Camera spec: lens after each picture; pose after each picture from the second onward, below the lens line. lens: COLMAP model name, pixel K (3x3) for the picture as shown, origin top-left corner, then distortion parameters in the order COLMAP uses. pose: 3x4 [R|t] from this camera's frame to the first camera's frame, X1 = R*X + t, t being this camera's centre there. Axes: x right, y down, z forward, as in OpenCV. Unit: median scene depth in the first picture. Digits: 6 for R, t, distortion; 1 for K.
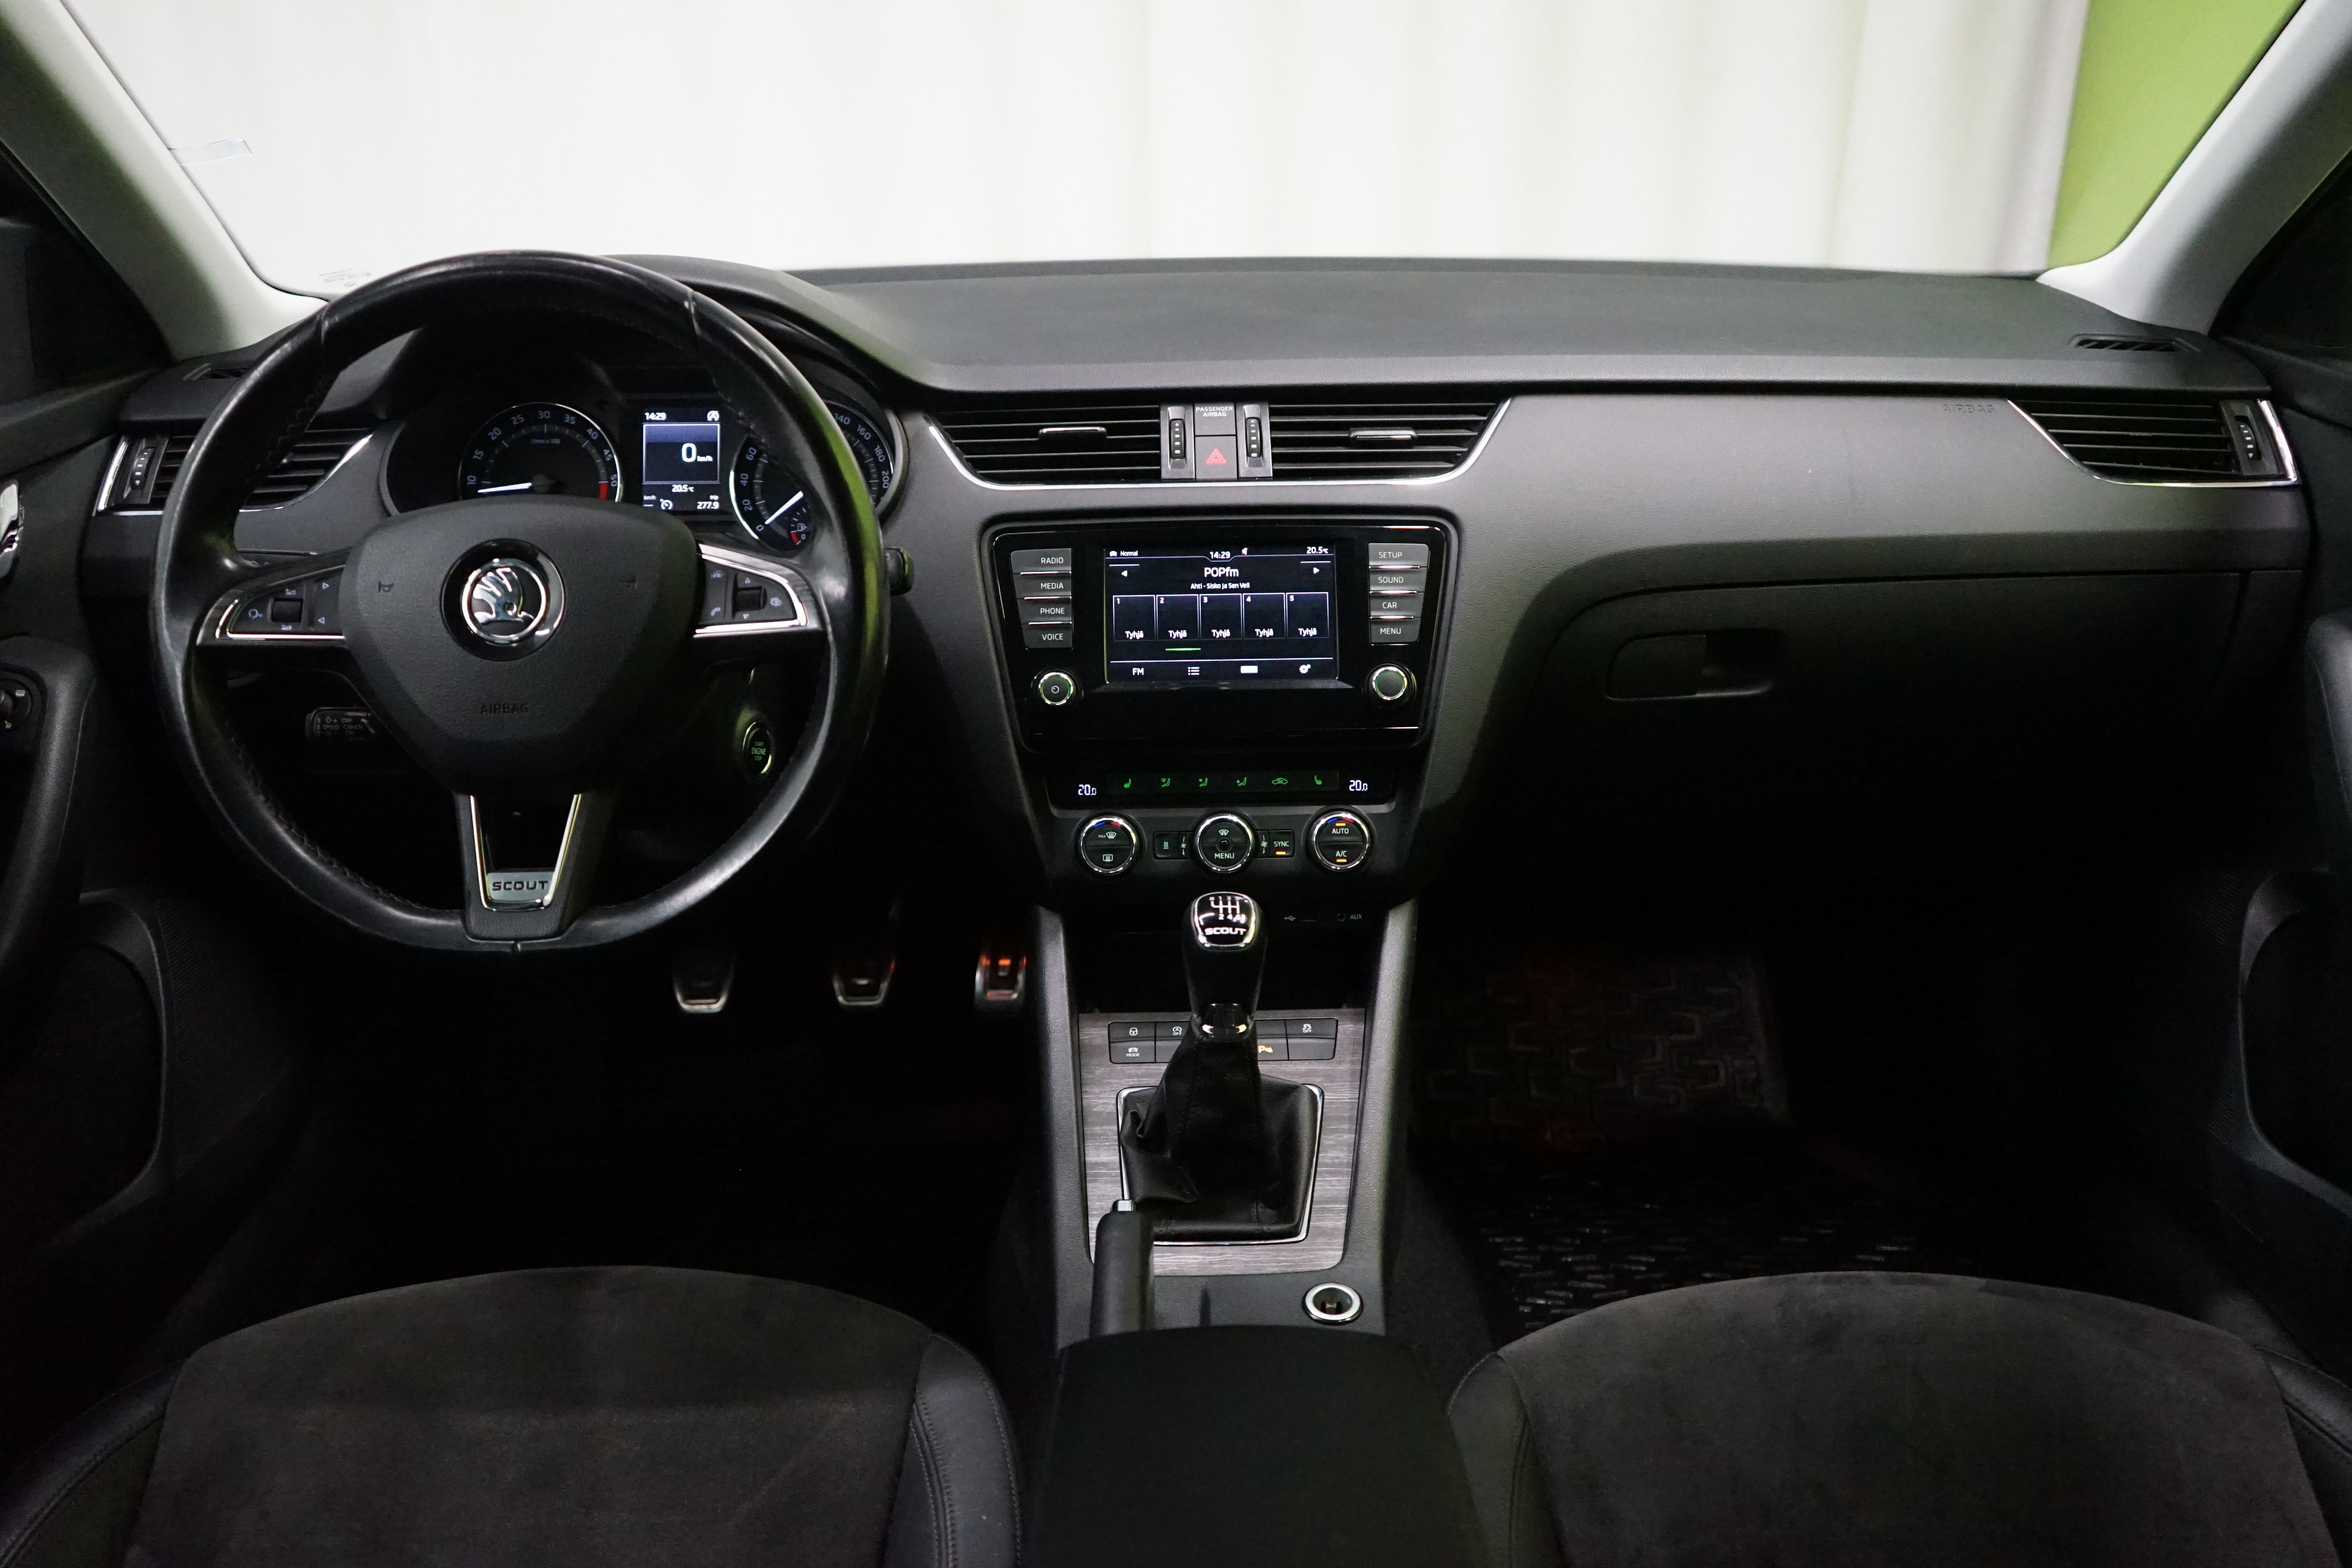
lens RADIAL K [[1898.2, 0, 1178.5], [0, 1898.2, 775.4], [0, 0, 1]] dist [-0.010101, 0.018423]
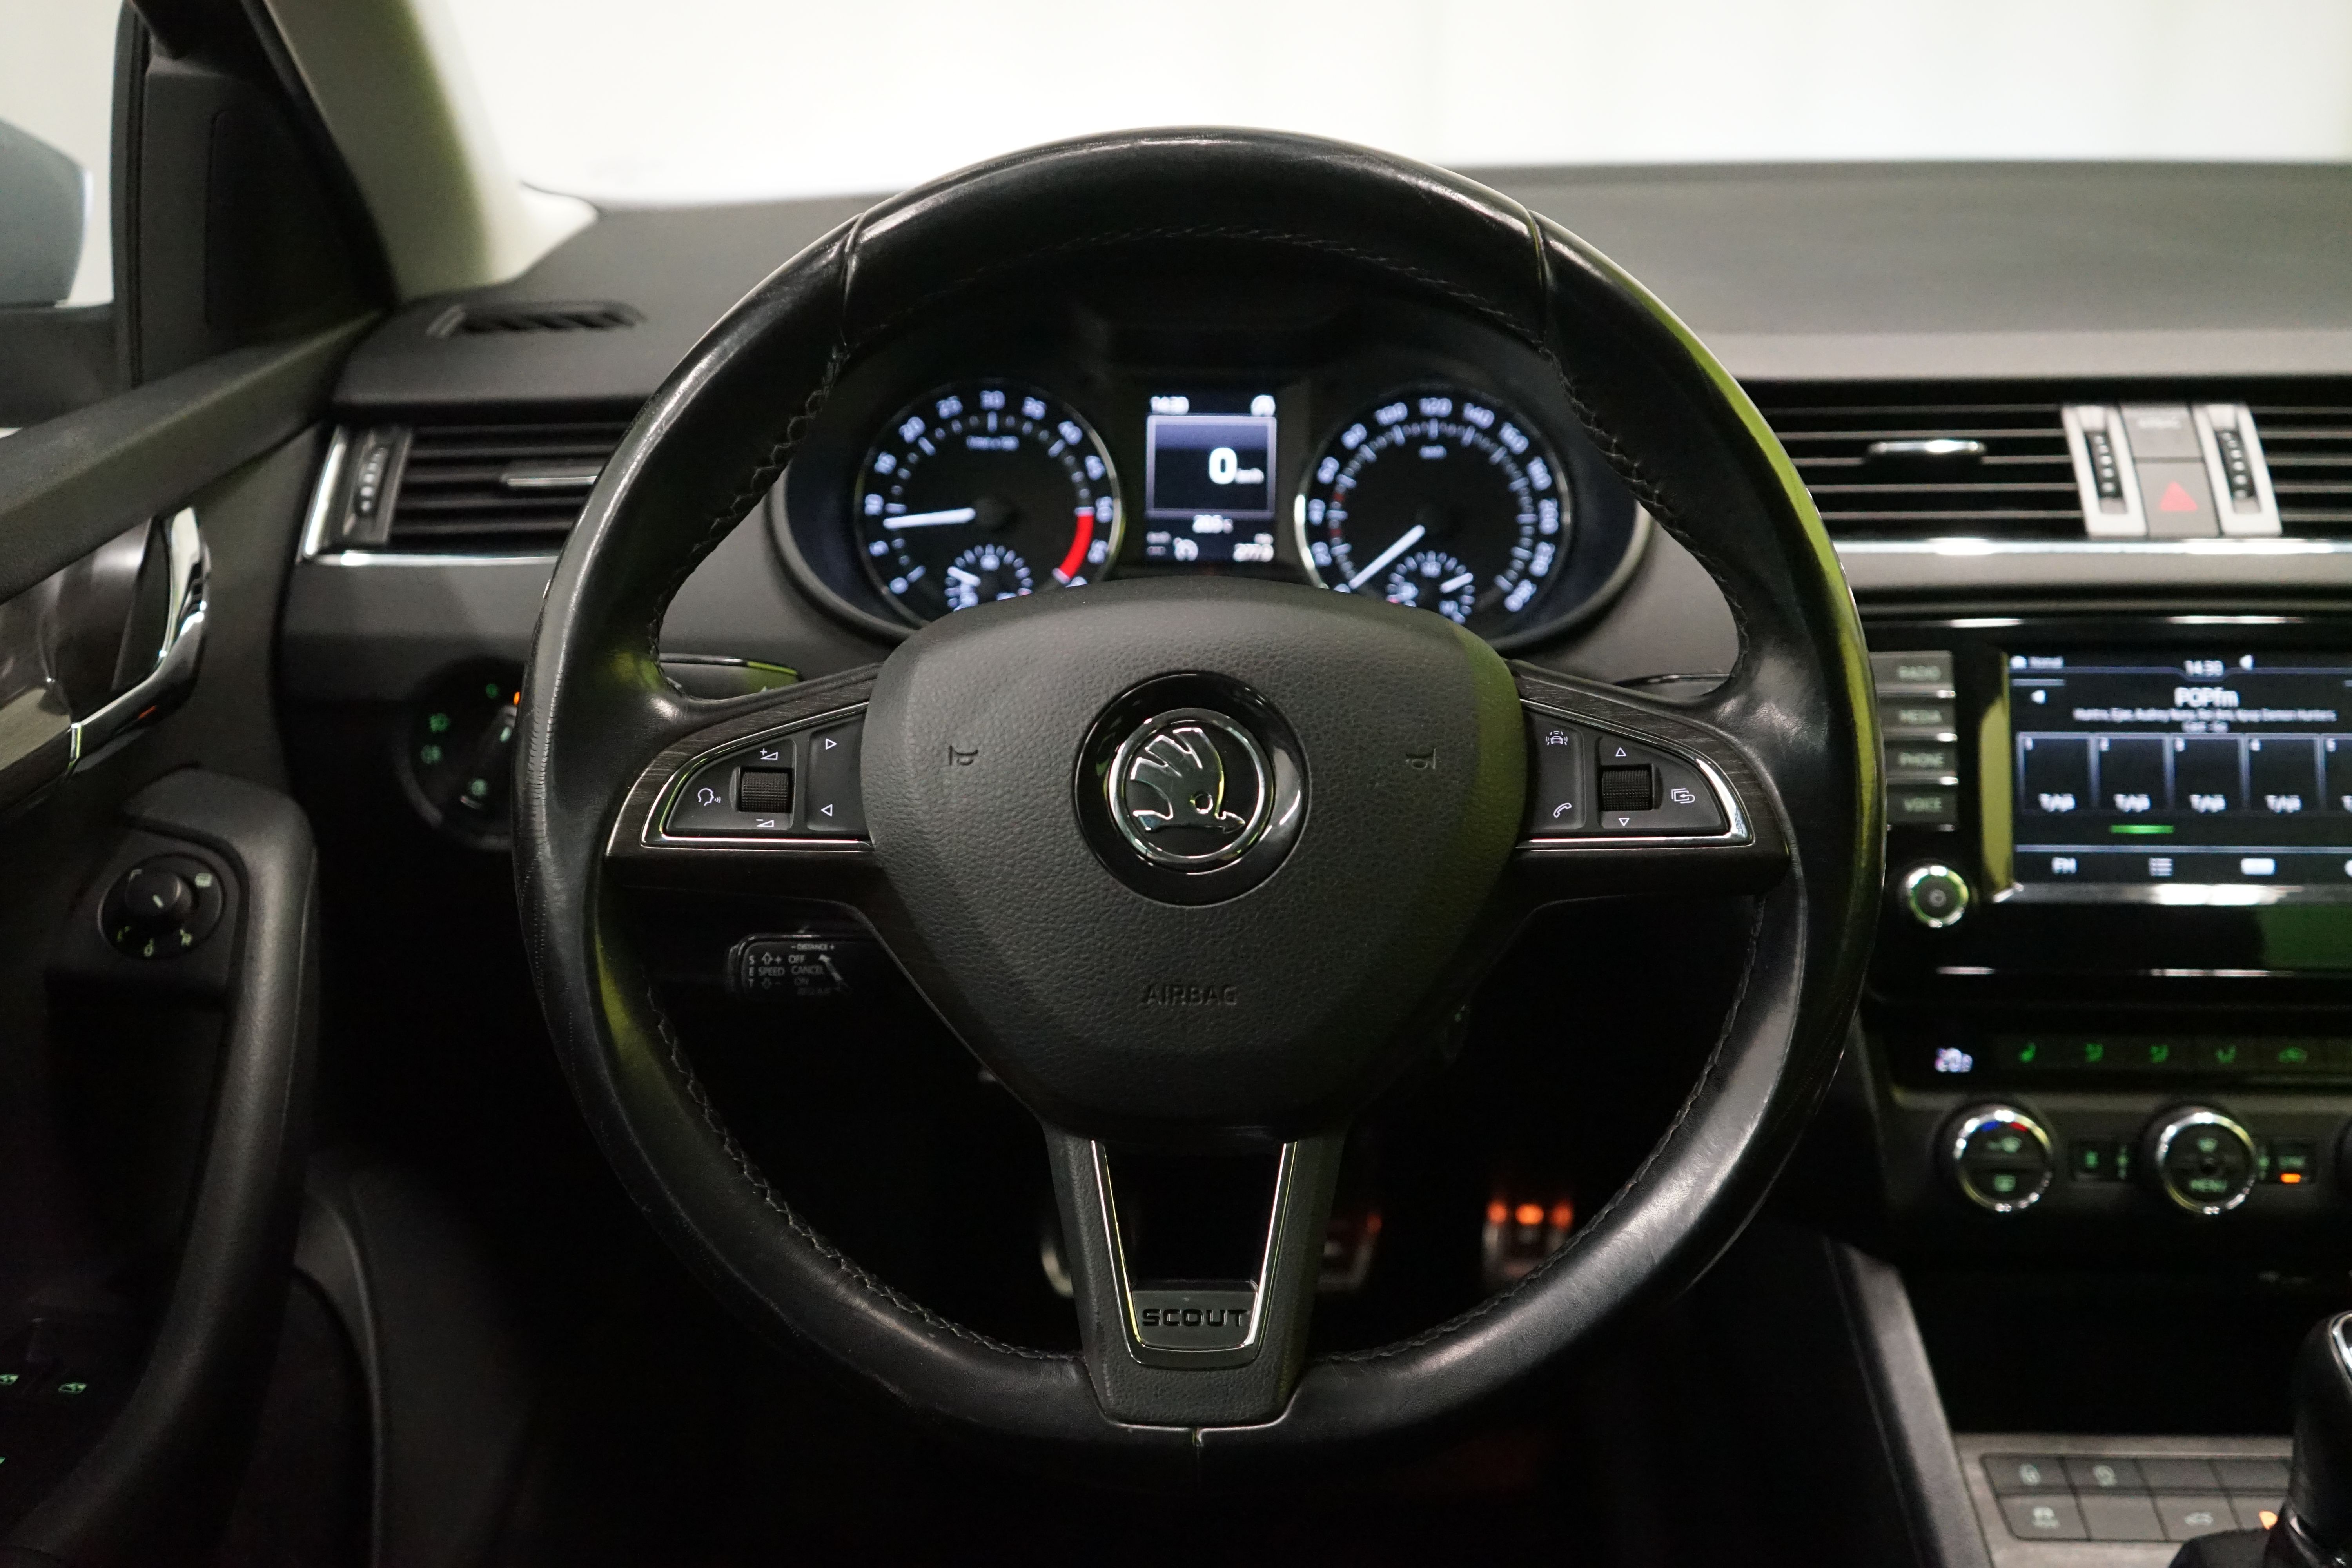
lens RADIAL K [[2228.6, 0, 1173.0], [0, 2228.6, 788.9], [0, 0, 1]] dist [0.013916, 0.000000]
pose [[0.999316, 0.022075, -0.029675, -0.273837], [-0.021836, 0.999726, 0.008382, -0.077659], [0.029852, -0.007728, 0.999524, 0.302467]]
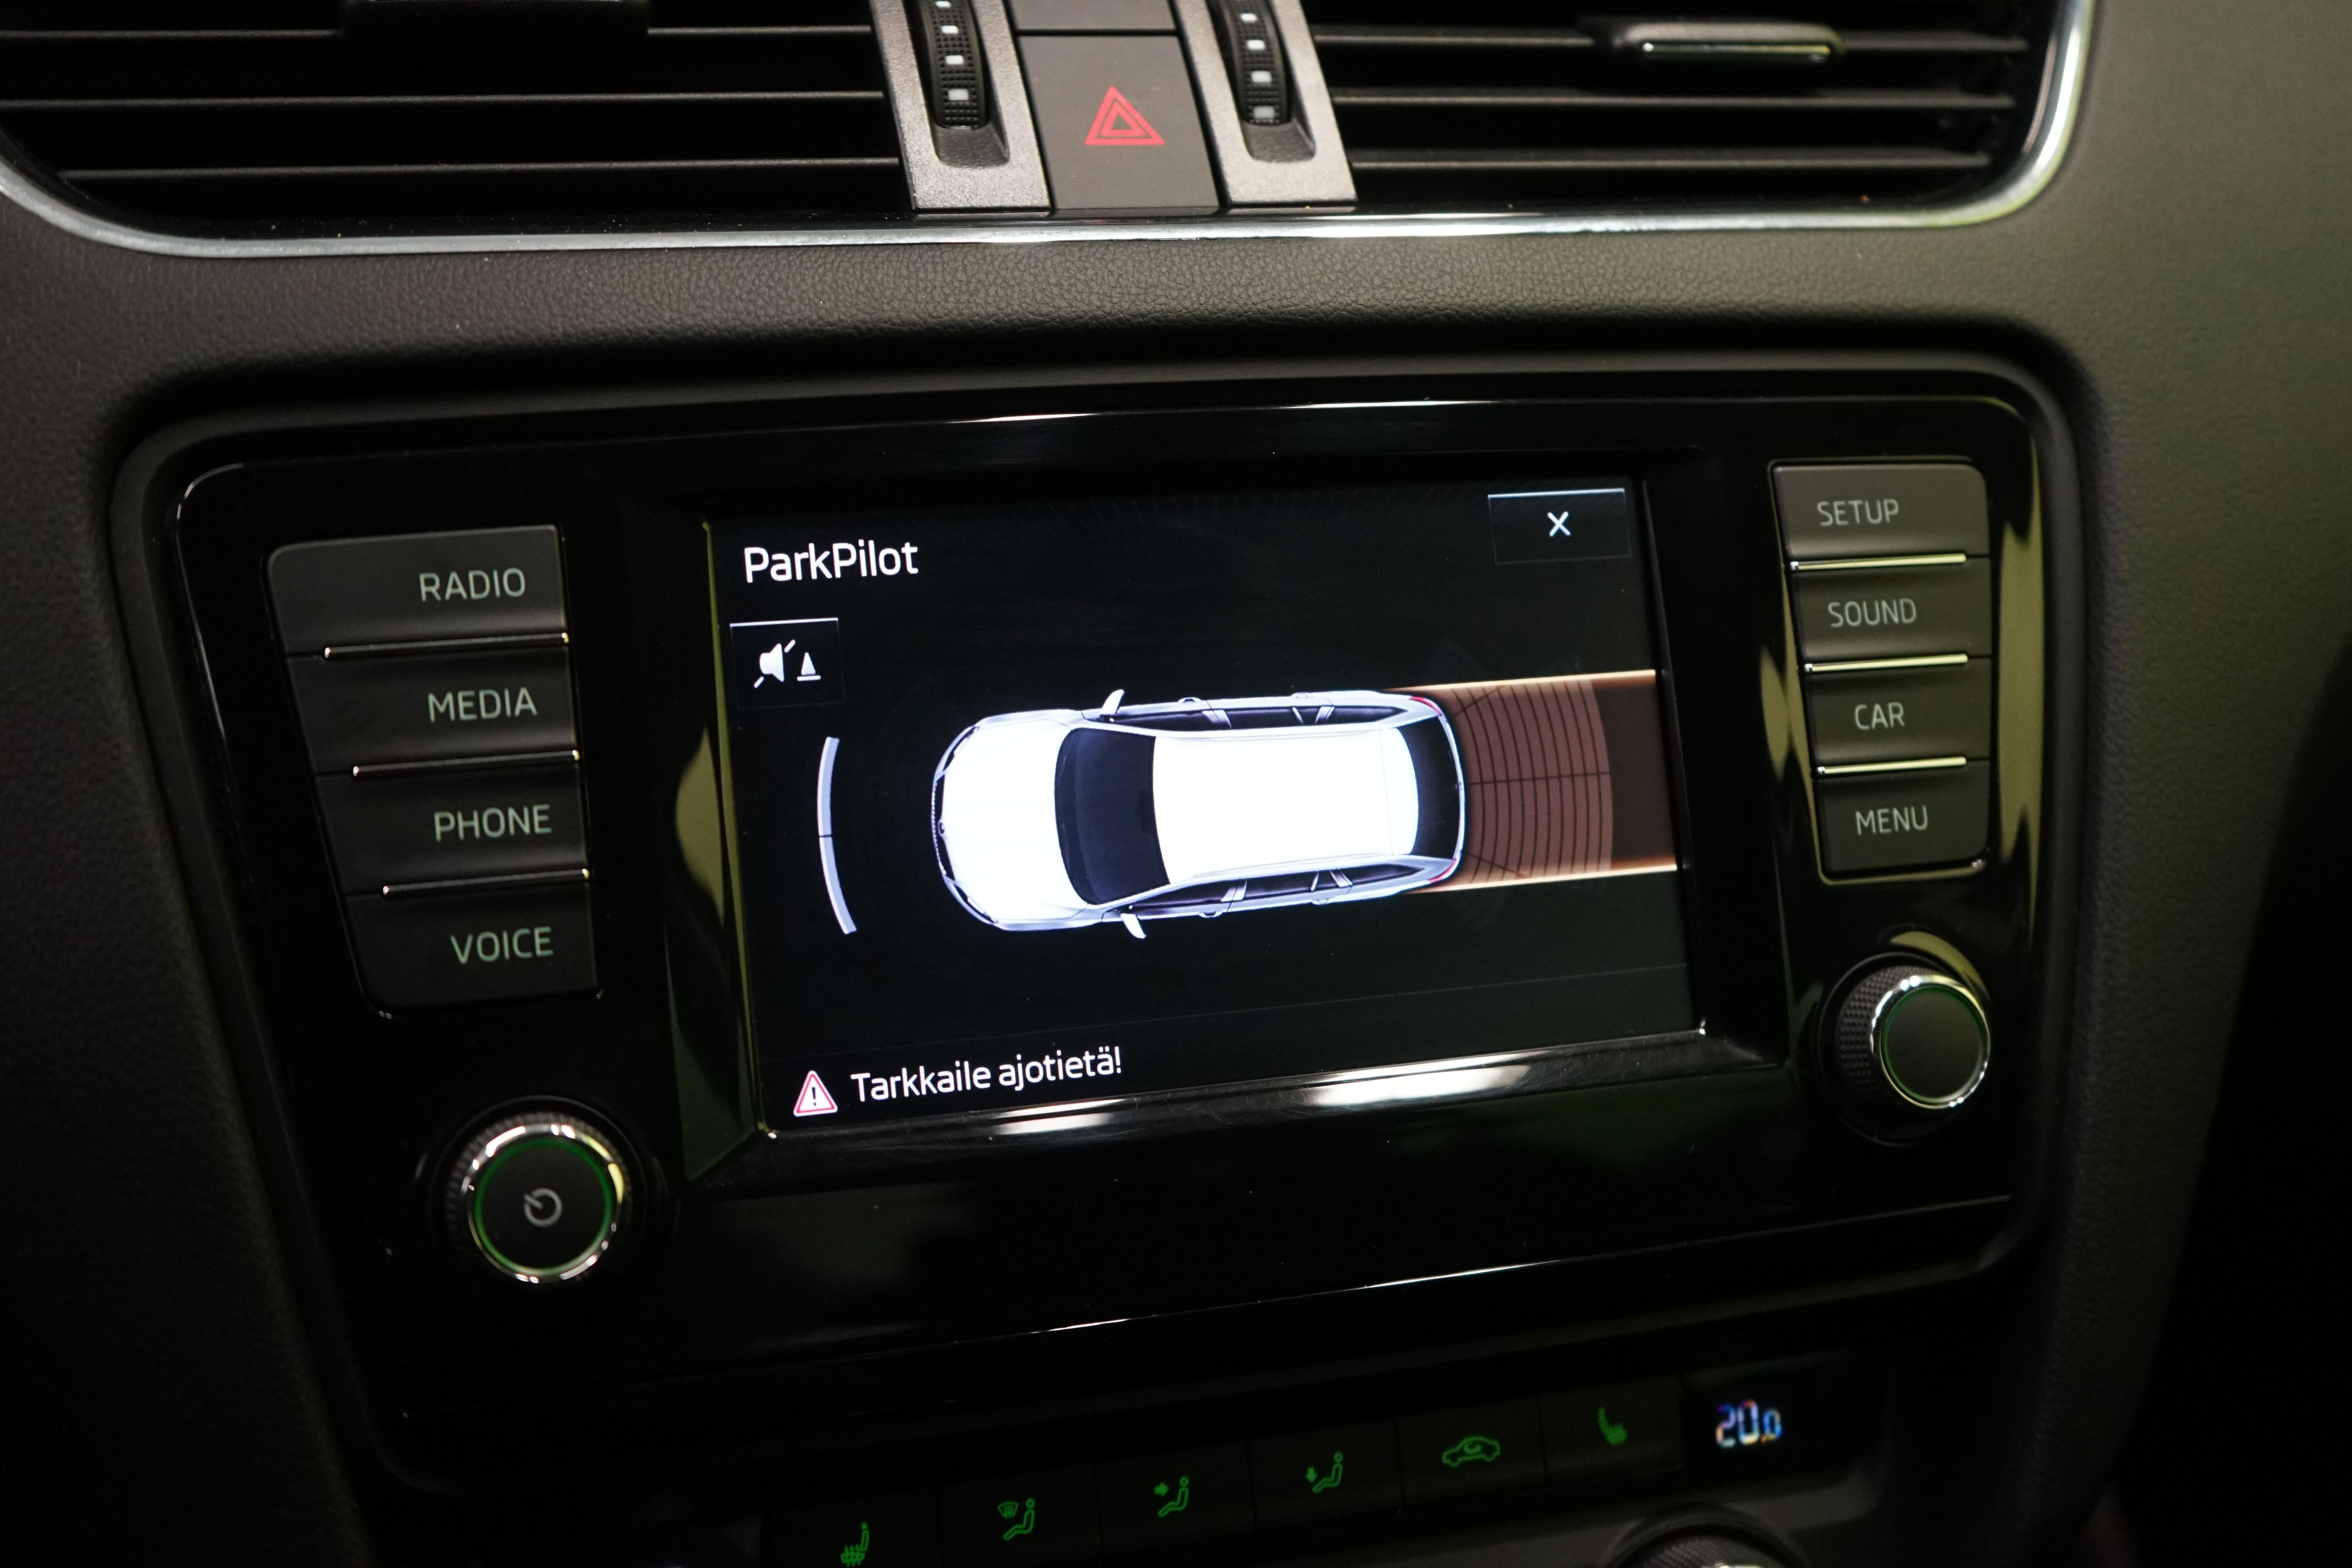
lens RADIAL K [[2872.8, 0, 1171.1], [0, 2872.8, 785.1], [0, 0, 1]] dist [0.006552, 0.000000]
pose [[0.952245, -0.056616, 0.300039, -0.089667], [0.052205, 0.998378, 0.022705, -0.093273], [-0.300837, -0.005957, 0.953657, 0.662372]]
